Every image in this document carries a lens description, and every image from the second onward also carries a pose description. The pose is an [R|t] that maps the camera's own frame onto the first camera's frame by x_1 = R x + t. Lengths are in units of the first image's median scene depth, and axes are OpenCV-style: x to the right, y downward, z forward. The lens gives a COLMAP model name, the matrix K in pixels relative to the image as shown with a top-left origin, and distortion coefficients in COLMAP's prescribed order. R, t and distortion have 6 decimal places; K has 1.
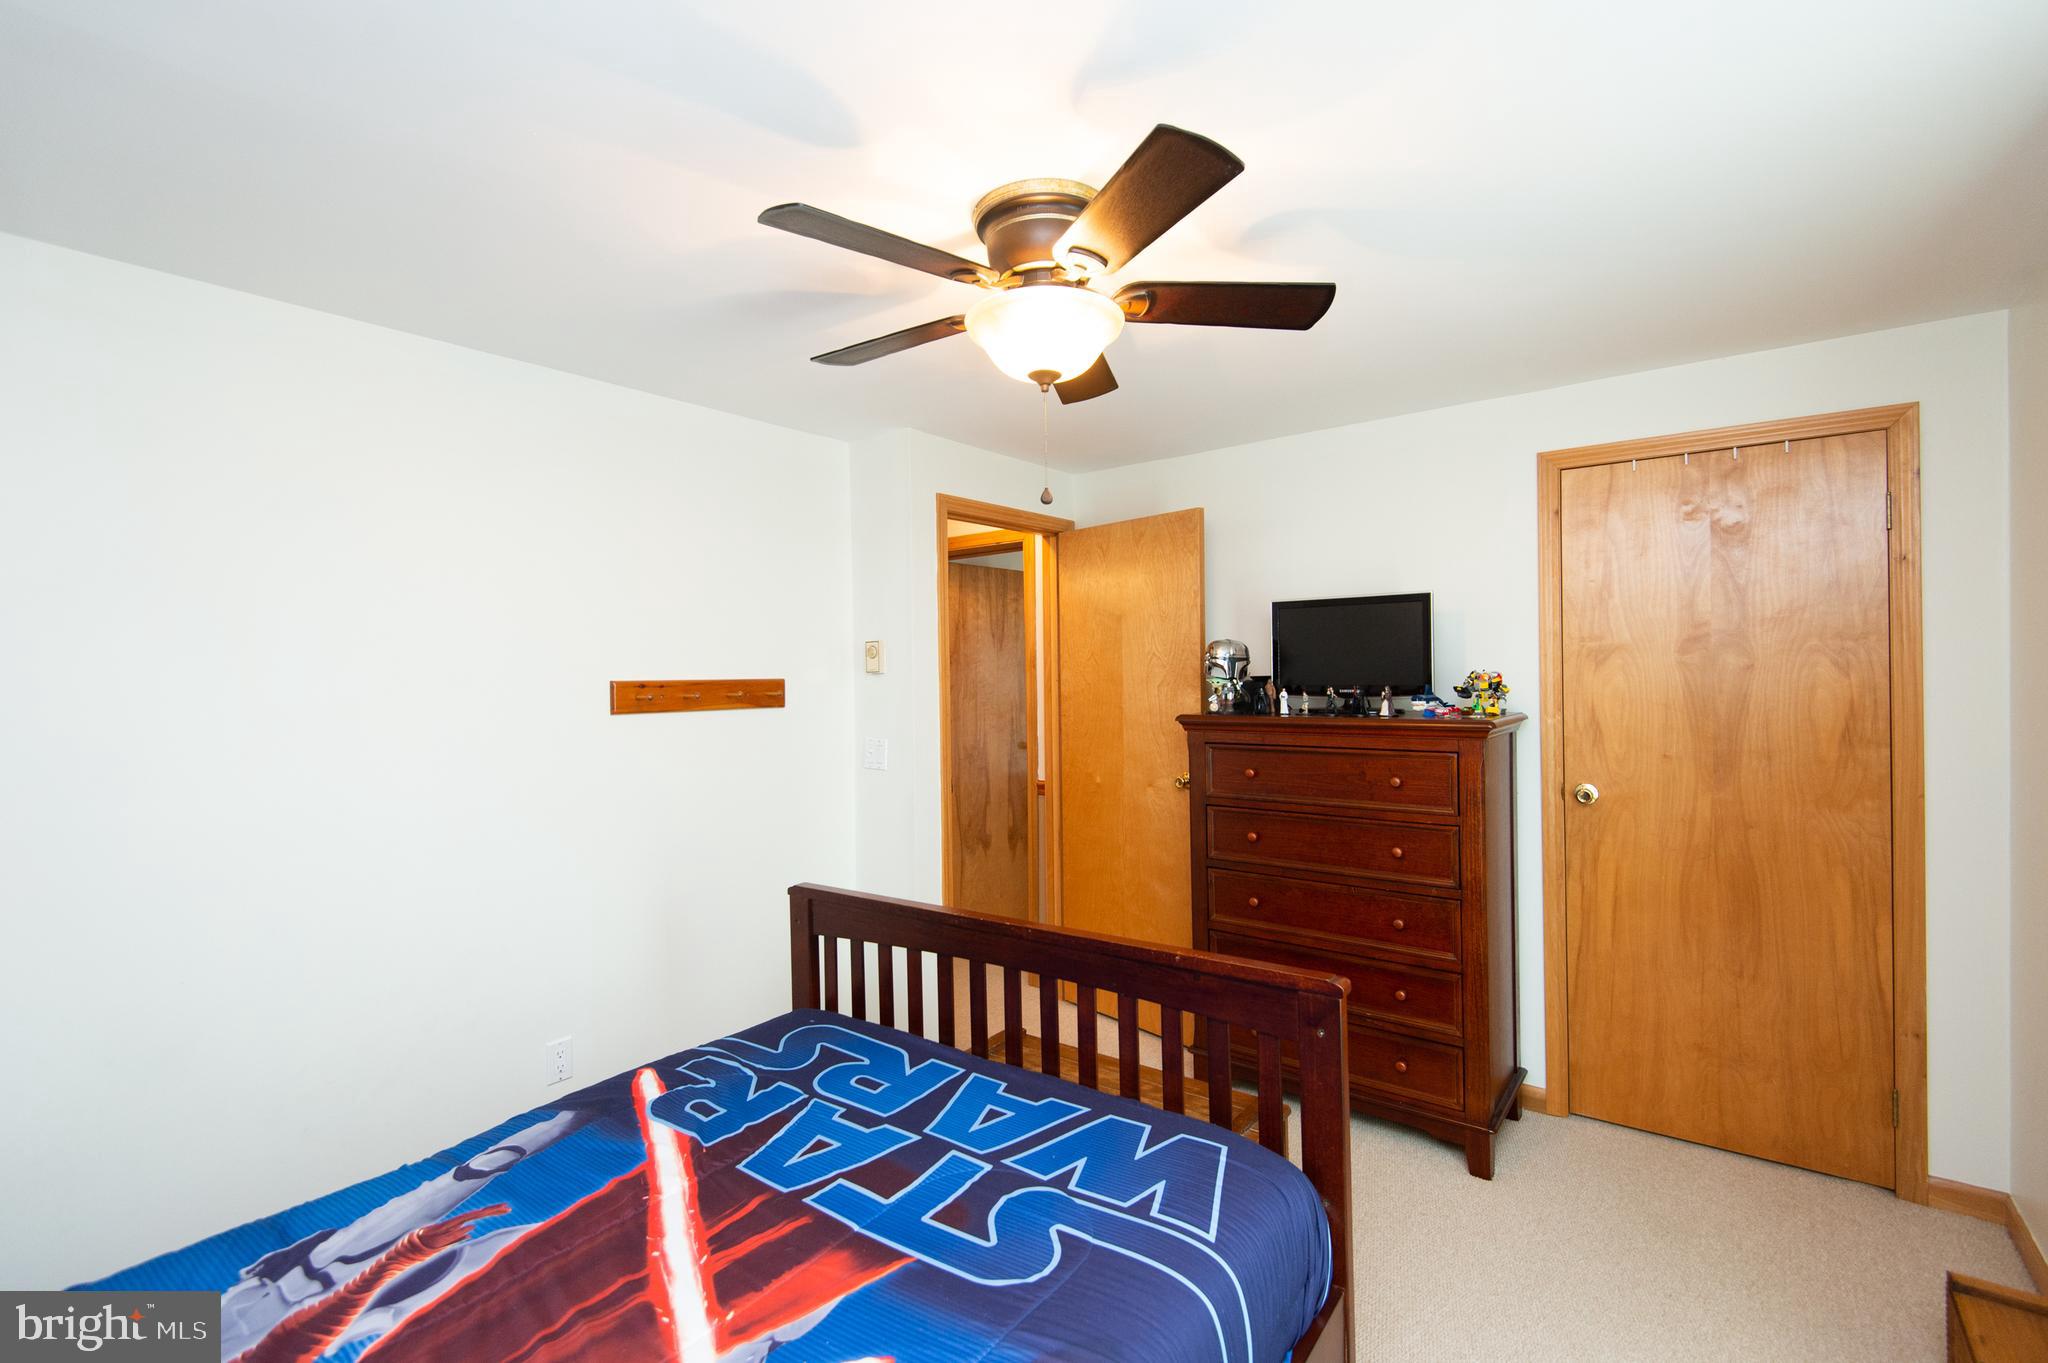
lens RADIAL K [[935.1, 0, 1028.1], [0, 935.1, 678.4], [0, 0, 1]] dist [0.040442, -0.023916]
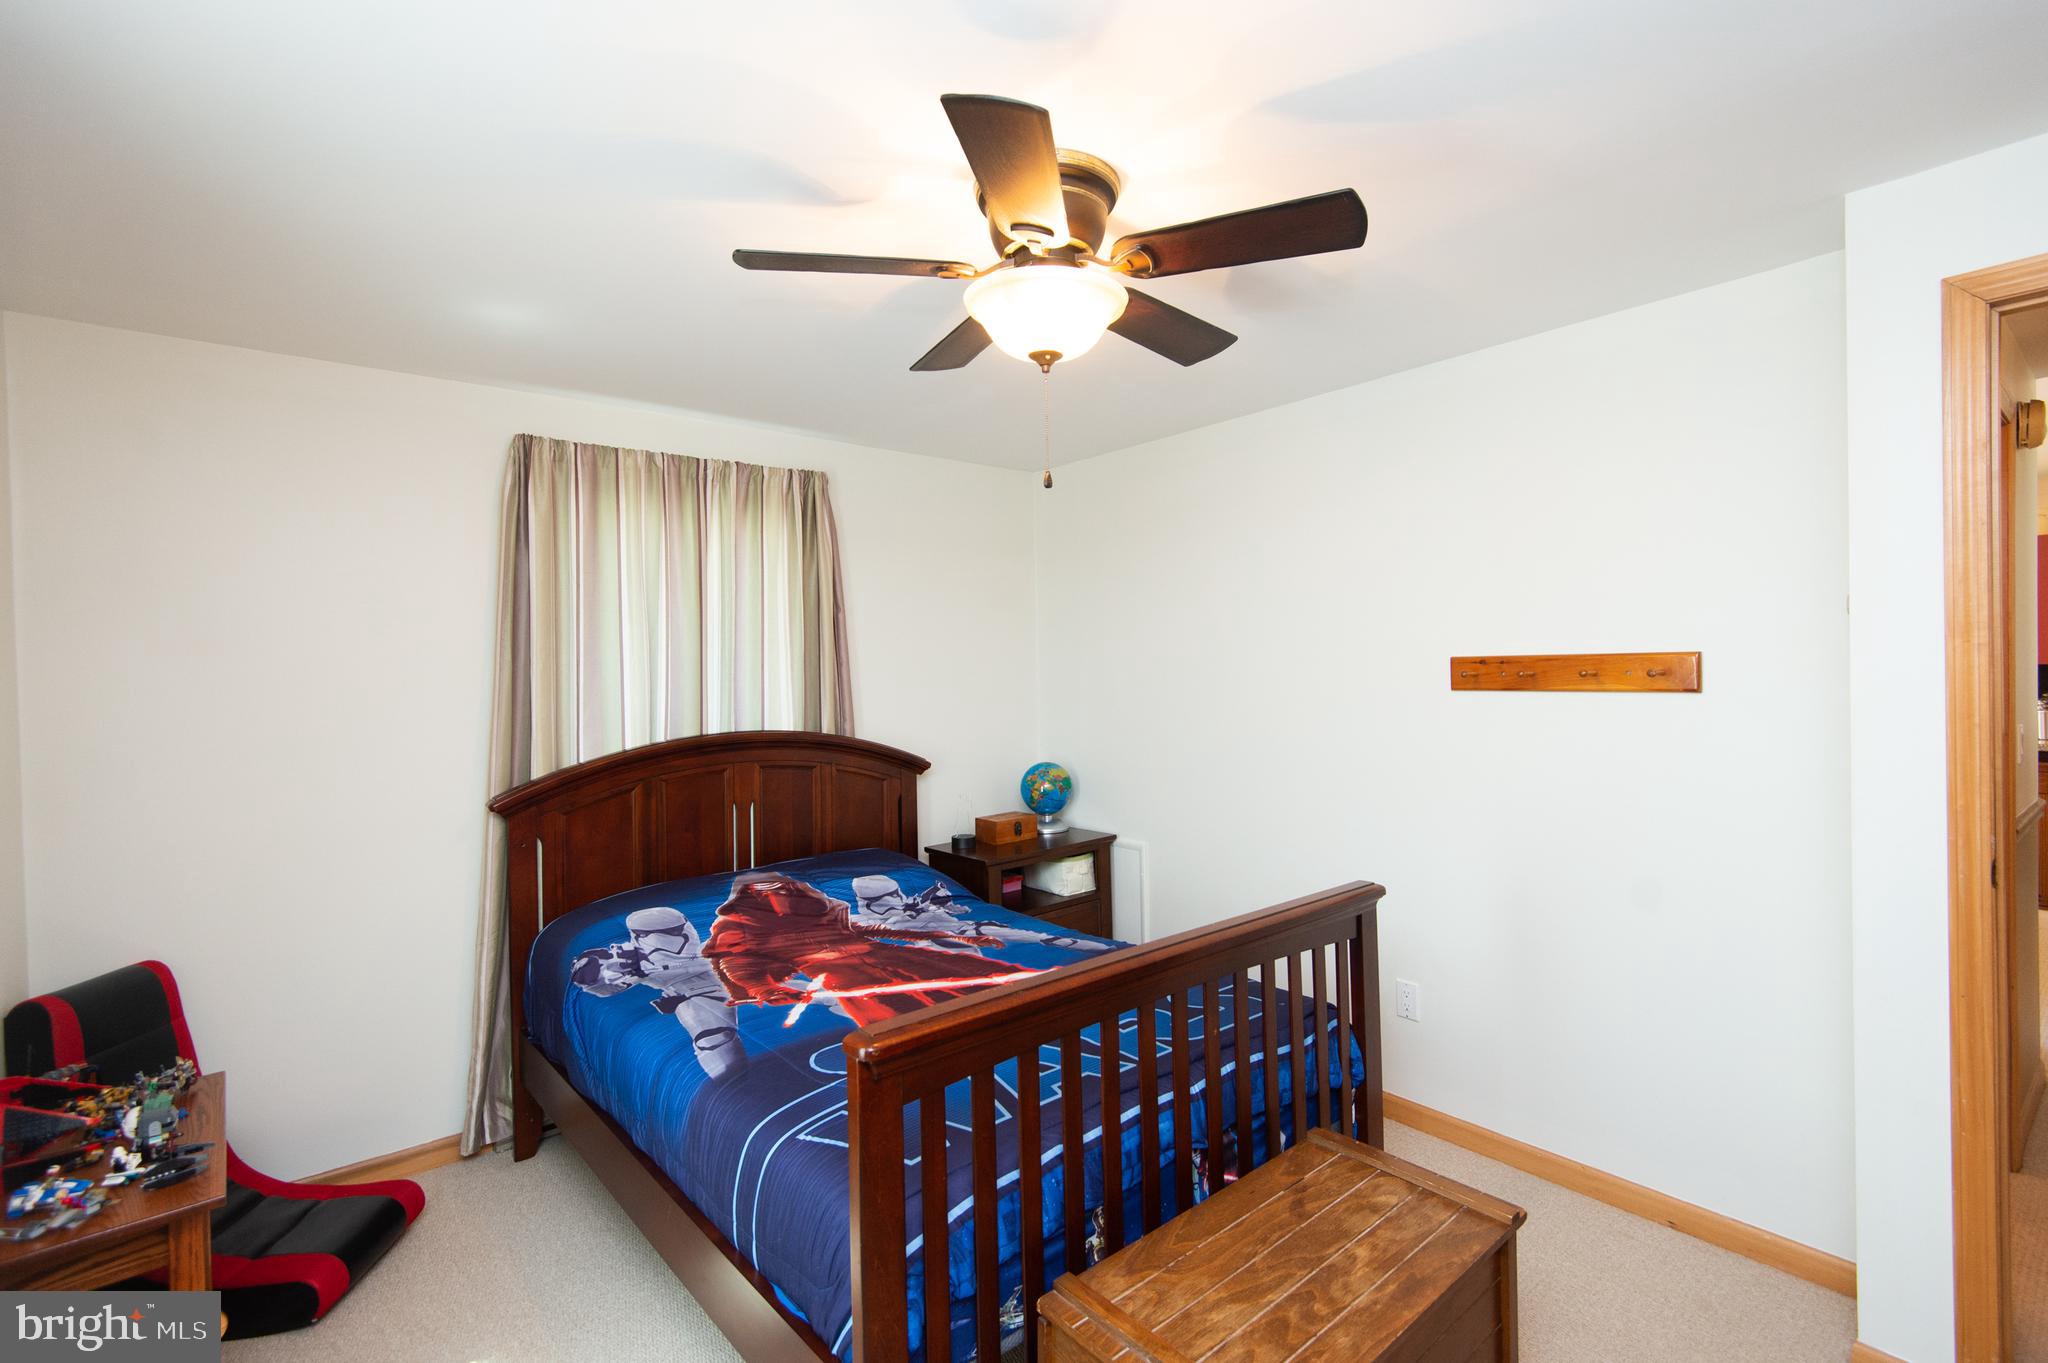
lens RADIAL K [[935.1, 0, 1028.1], [0, 935.1, 678.4], [0, 0, 1]] dist [0.040442, -0.023916]
pose [[-0.228770, 0.032149, -0.972950, 0.676723], [0.018713, 0.999415, 0.028623, -0.012249], [0.973301, -0.011659, -0.229238, 0.826909]]
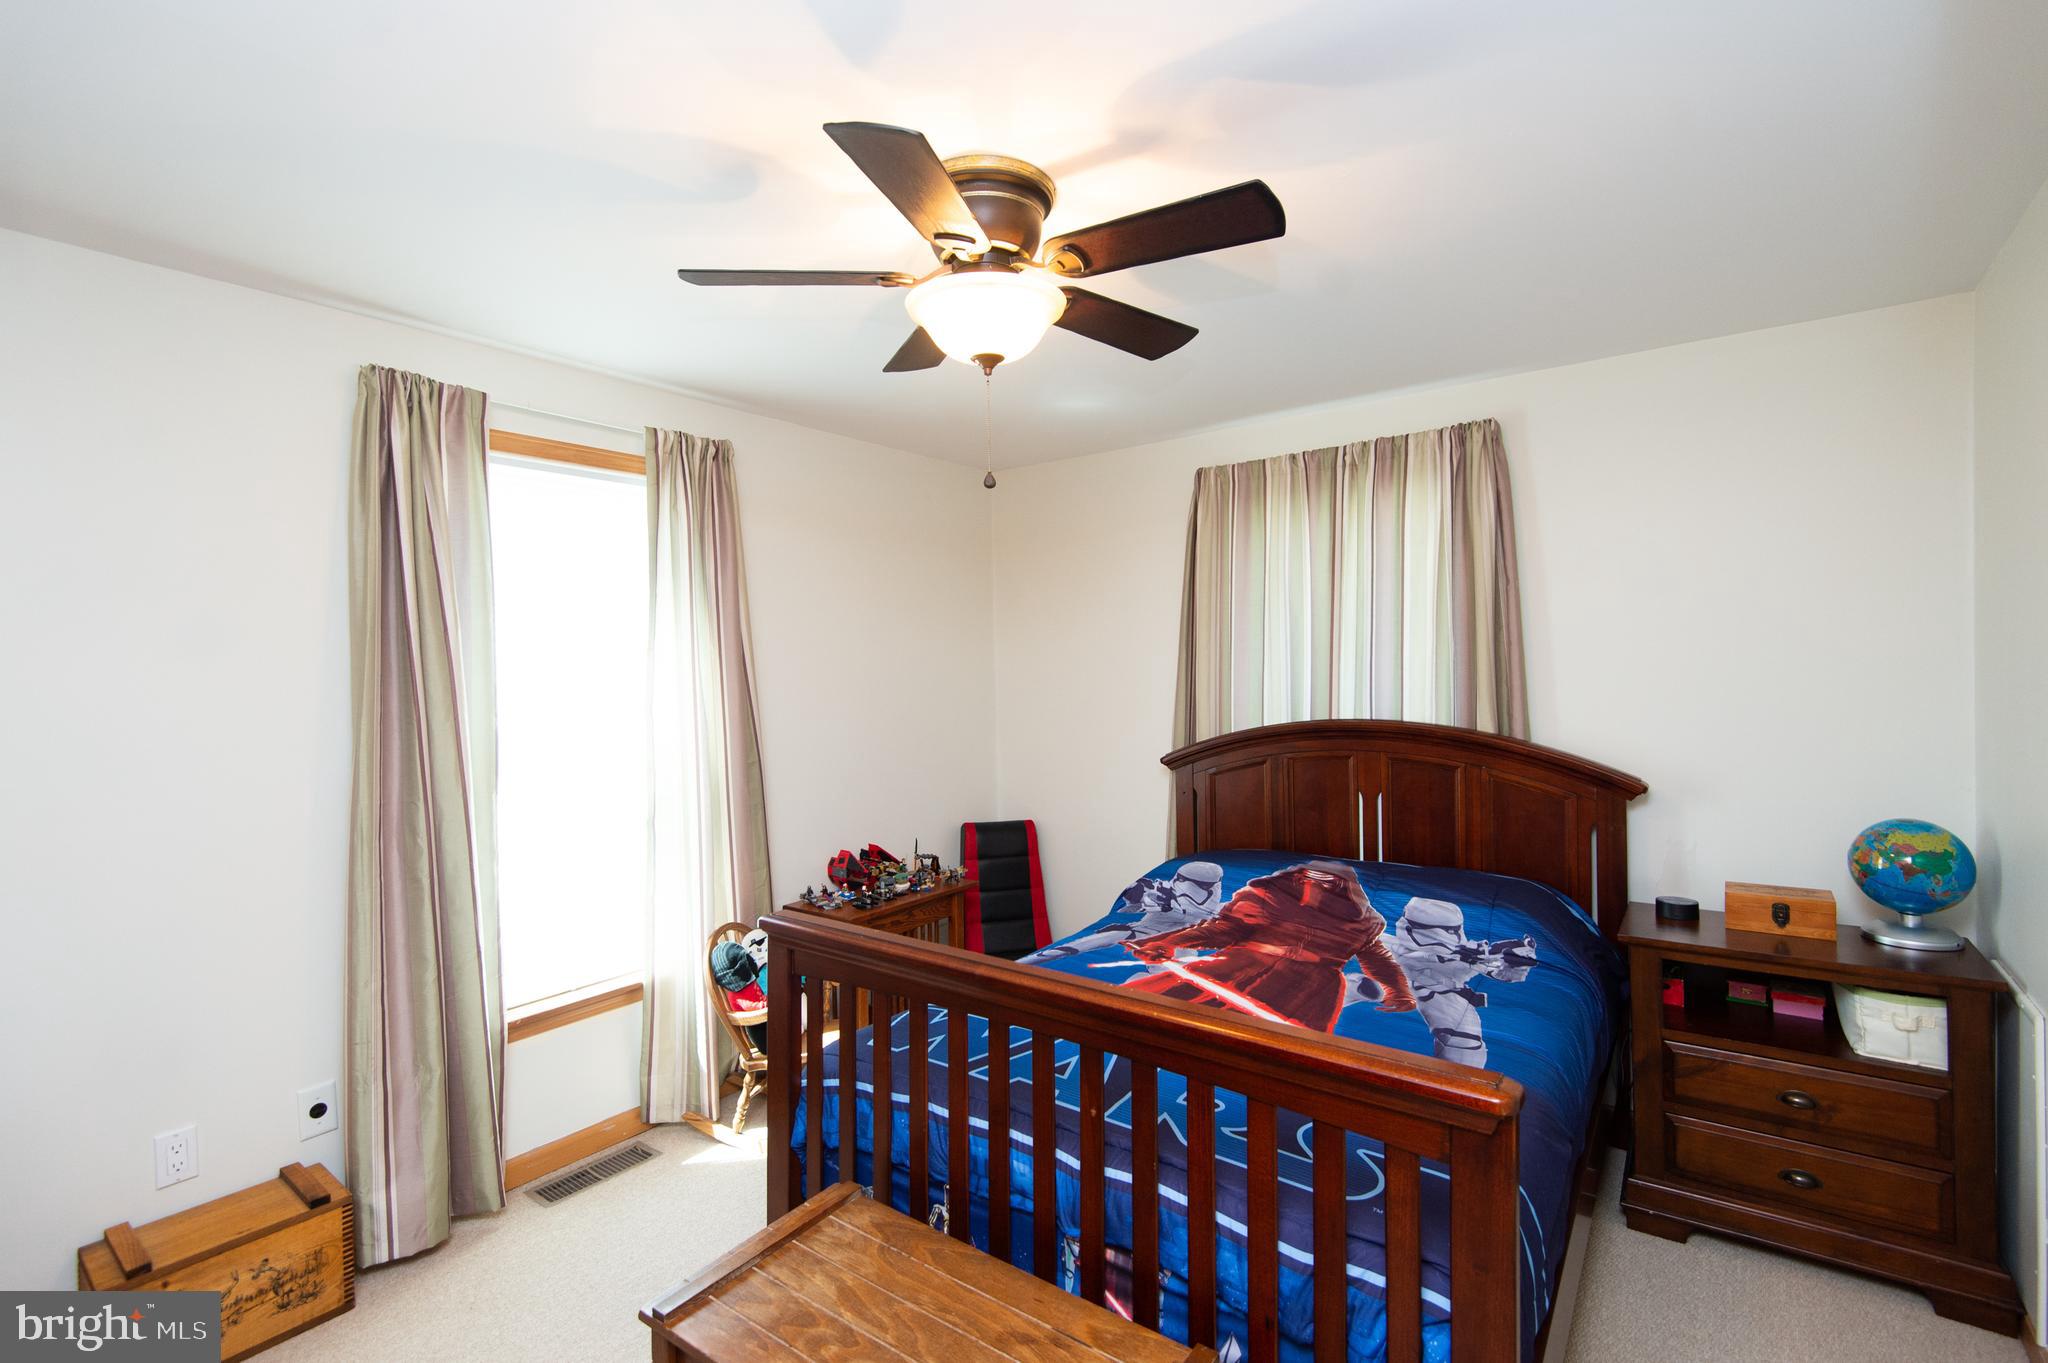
lens RADIAL K [[927.9, 0, 1021.7], [0, 927.9, 681.3], [0, 0, 1]] dist [0.046226, -0.029254]
pose [[-0.999508, 0.030191, 0.008492, -0.010258], [0.030362, 0.999322, 0.020839, -0.001378], [-0.007858, 0.021086, -0.999747, 1.372087]]
